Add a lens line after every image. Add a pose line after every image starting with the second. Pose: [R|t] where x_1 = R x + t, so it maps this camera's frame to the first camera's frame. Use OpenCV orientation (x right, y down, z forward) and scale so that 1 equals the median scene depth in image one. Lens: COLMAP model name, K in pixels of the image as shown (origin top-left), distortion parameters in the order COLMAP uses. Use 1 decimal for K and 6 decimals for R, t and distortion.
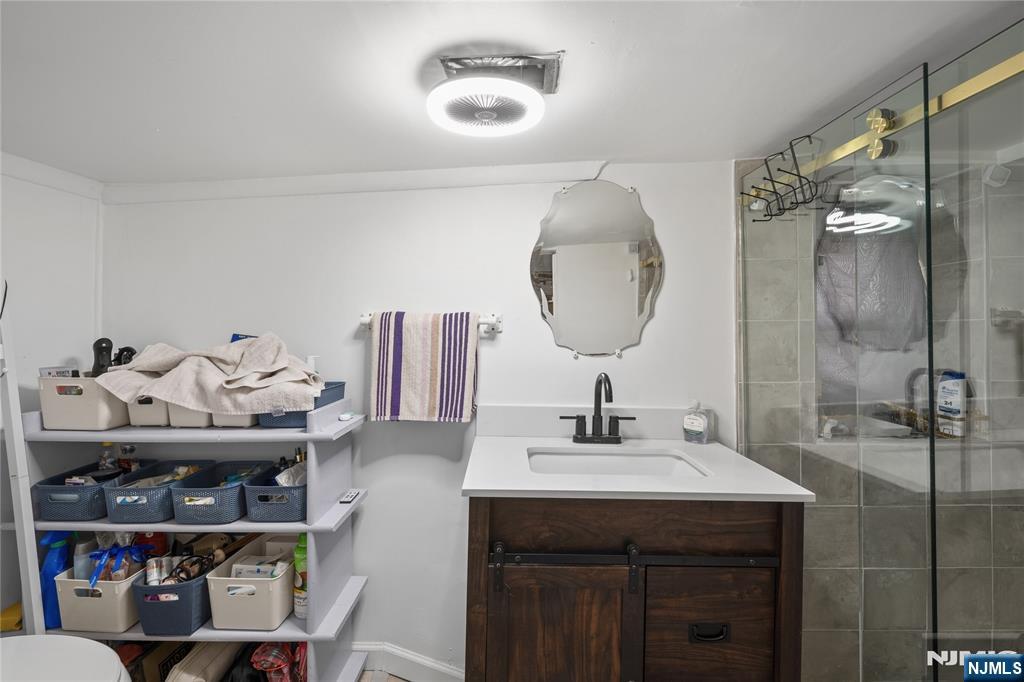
lens RADIAL K [[458.6, 0, 507.1], [0, 458.6, 341.5], [0, 0, 1]] dist [0.000689, 0.000515]
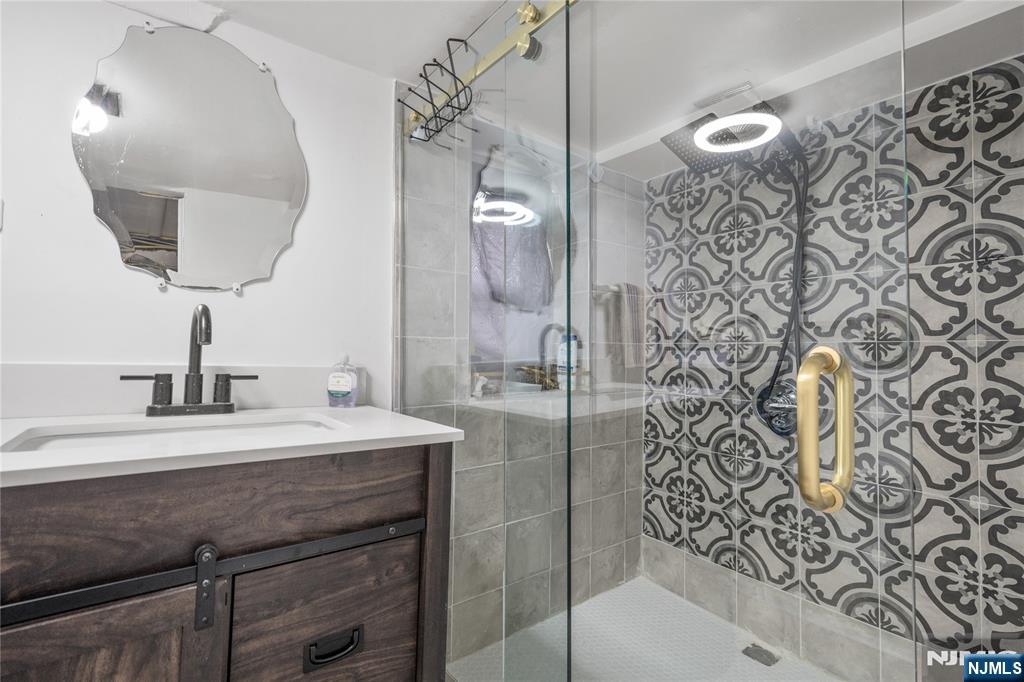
lens RADIAL K [[458.6, 0, 507.1], [0, 458.6, 341.5], [0, 0, 1]] dist [0.000689, 0.000515]
pose [[0.787442, 0.033990, 0.615451, 0.144642], [-0.010731, 0.999083, -0.041448, 0.138787], [-0.616296, 0.026033, 0.787084, 0.195897]]
